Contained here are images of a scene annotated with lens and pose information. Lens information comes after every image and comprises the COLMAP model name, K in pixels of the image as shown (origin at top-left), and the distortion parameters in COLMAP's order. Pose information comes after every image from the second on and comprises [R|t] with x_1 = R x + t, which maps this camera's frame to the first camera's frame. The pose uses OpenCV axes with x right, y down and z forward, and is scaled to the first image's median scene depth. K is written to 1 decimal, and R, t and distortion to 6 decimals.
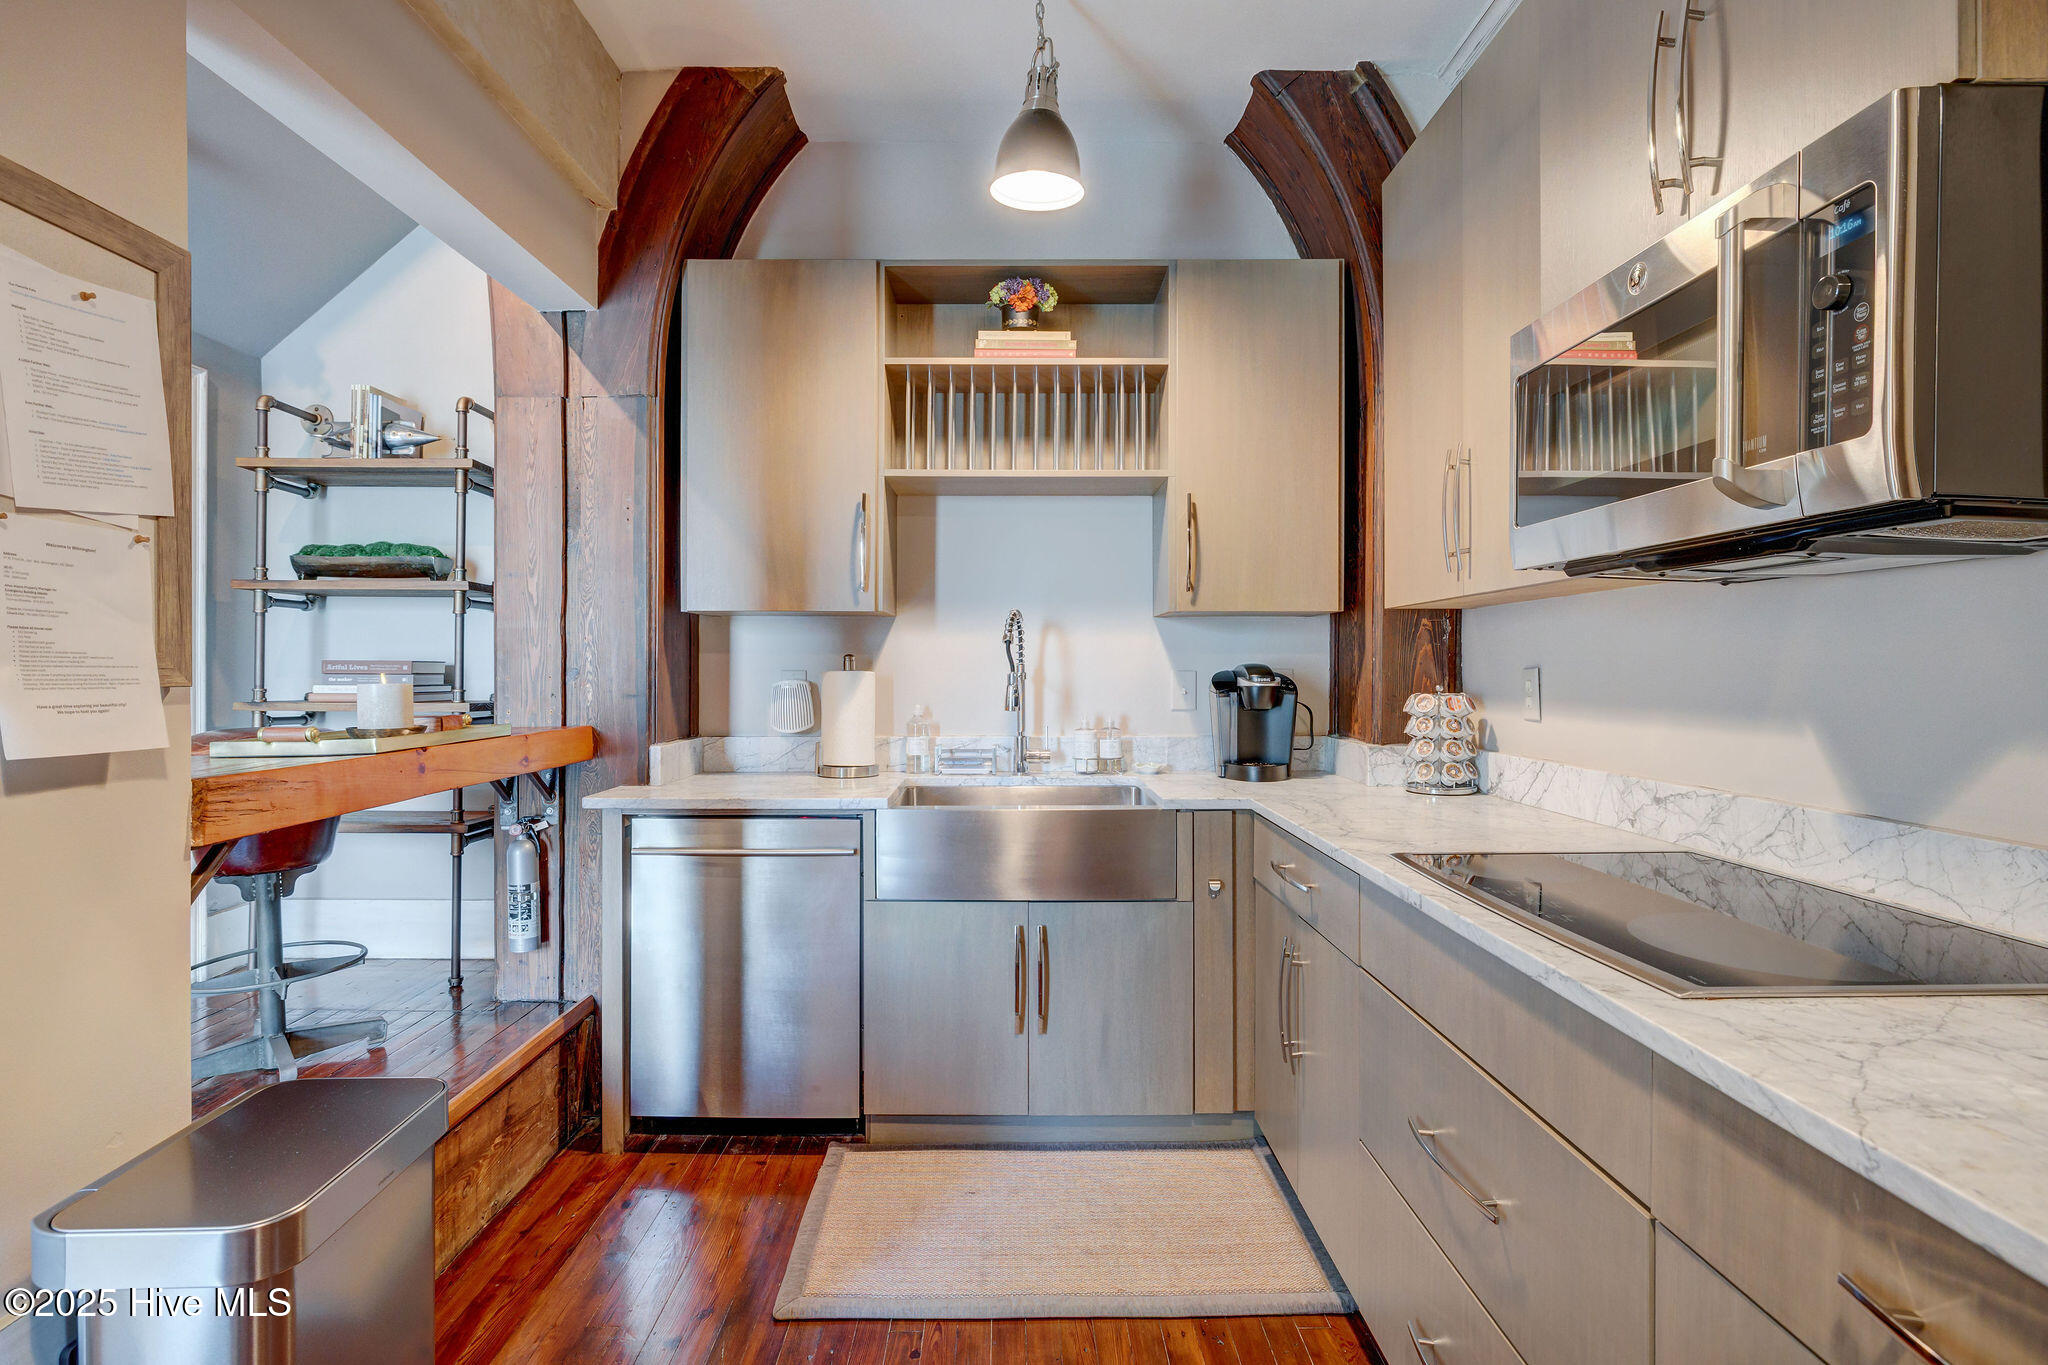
lens RADIAL K [[1006.8, 0, 1022.5], [0, 1006.8, 672.5], [0, 0, 1]] dist [-0.000945, -0.000132]
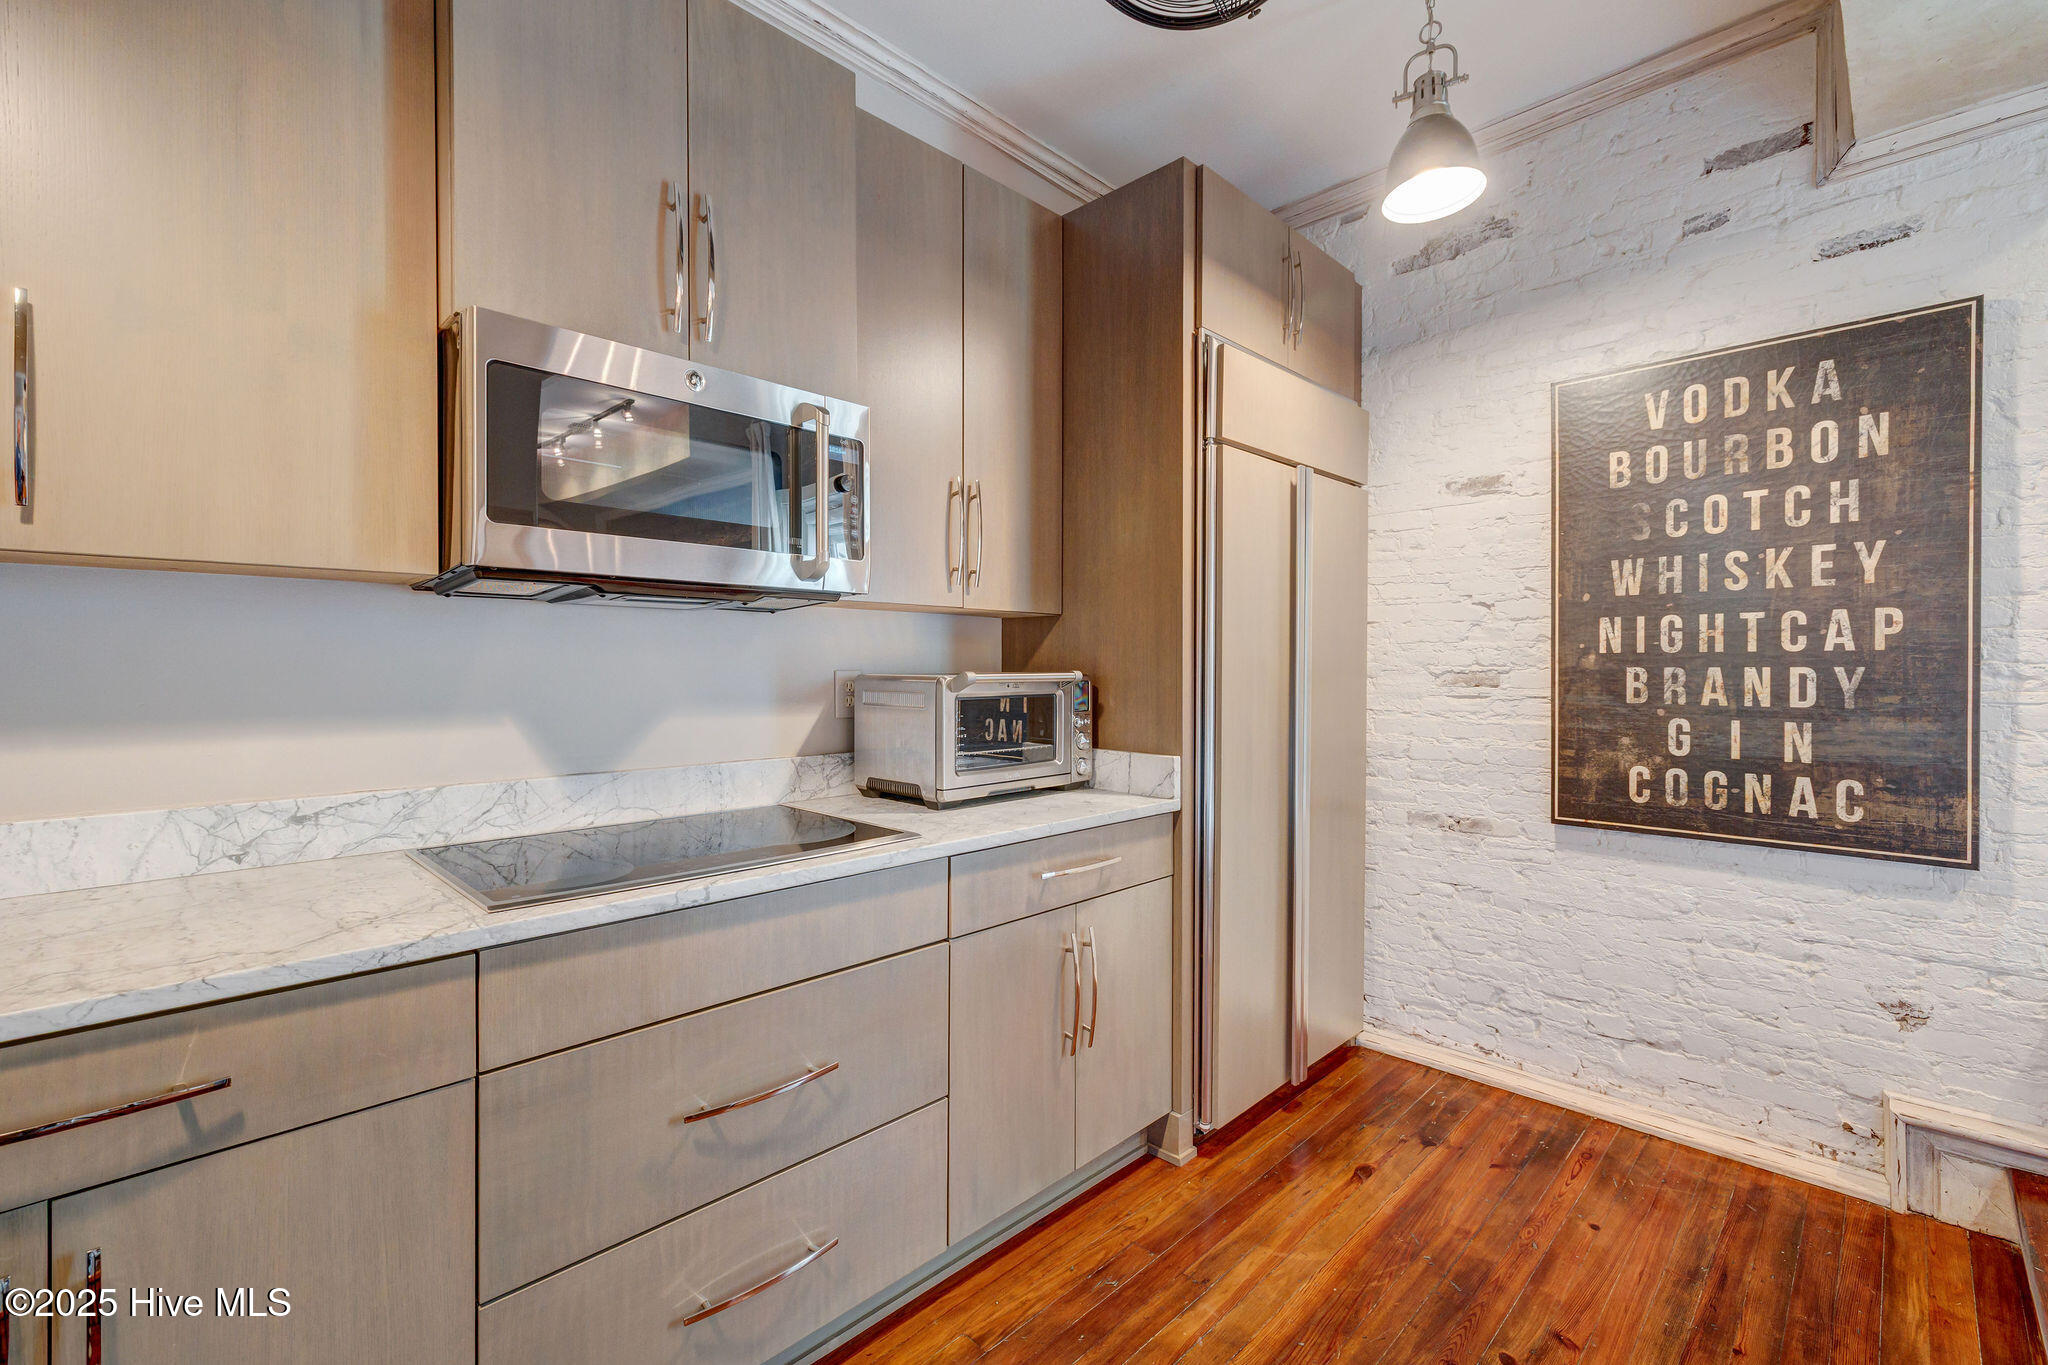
lens RADIAL K [[898.7, 0, 1021.3], [0, 898.7, 675.0], [0, 0, 1]] dist [0.001705, 0.000506]
pose [[-0.706507, -0.008894, 0.707651, -0.288917], [0.002354, 0.999886, 0.014917, -0.008799], [-0.707703, 0.012205, -0.706405, 0.823615]]
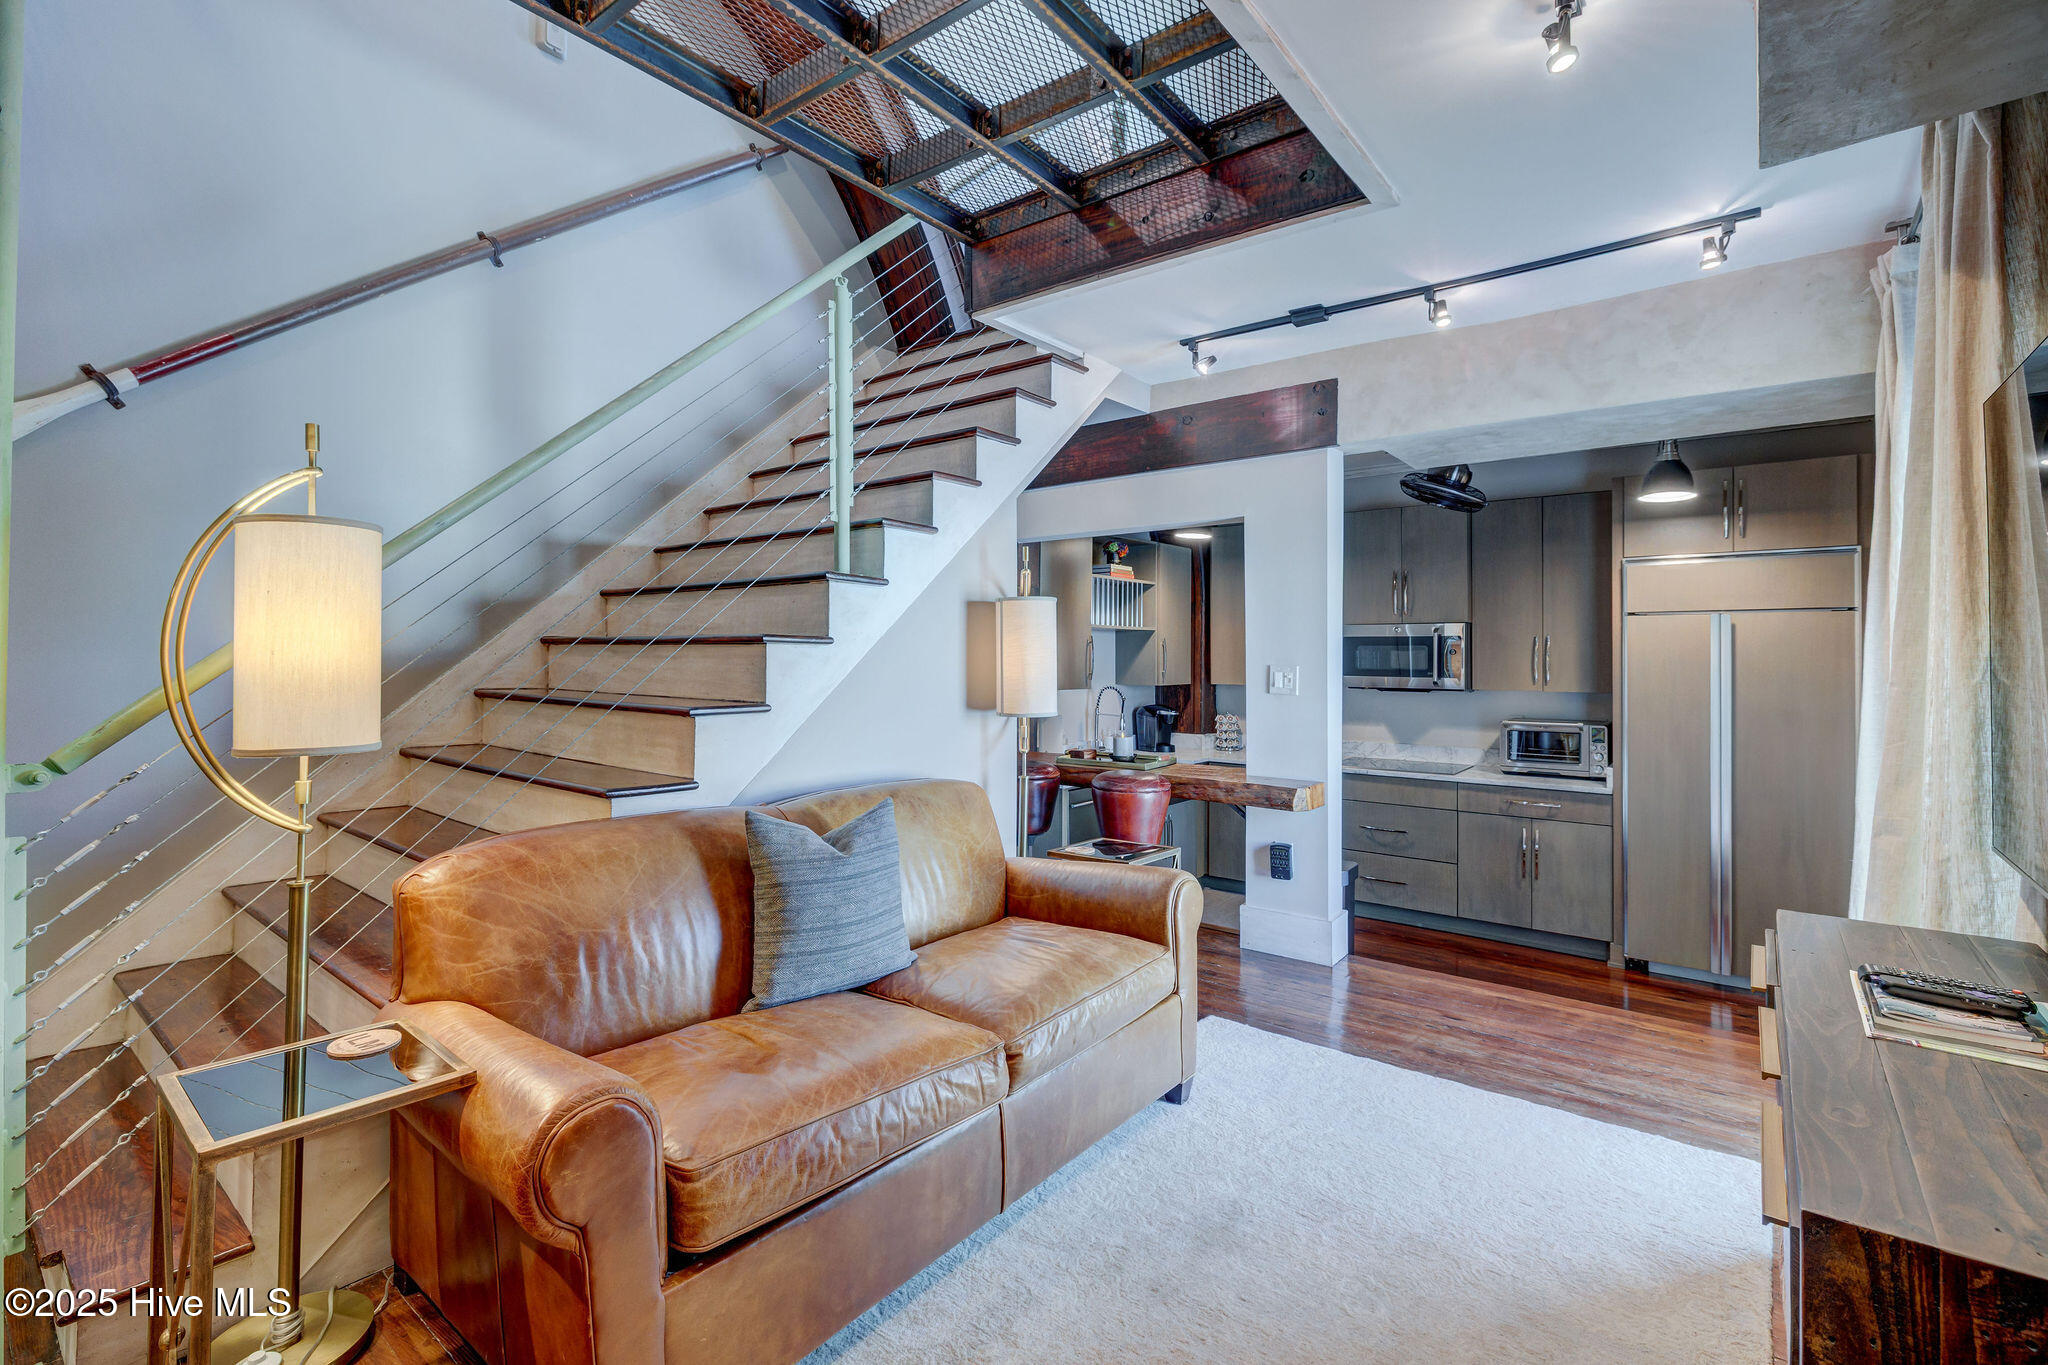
lens RADIAL K [[926.8, 0, 993.2], [0, 926.8, 650.5], [0, 0, 1]] dist [-0.011706, -0.000183]
pose [[0.639137, -0.001320, 0.769092, -2.025750], [0.007566, 0.999961, -0.004571, -0.155035], [-0.769056, 0.008740, 0.639122, -0.148963]]
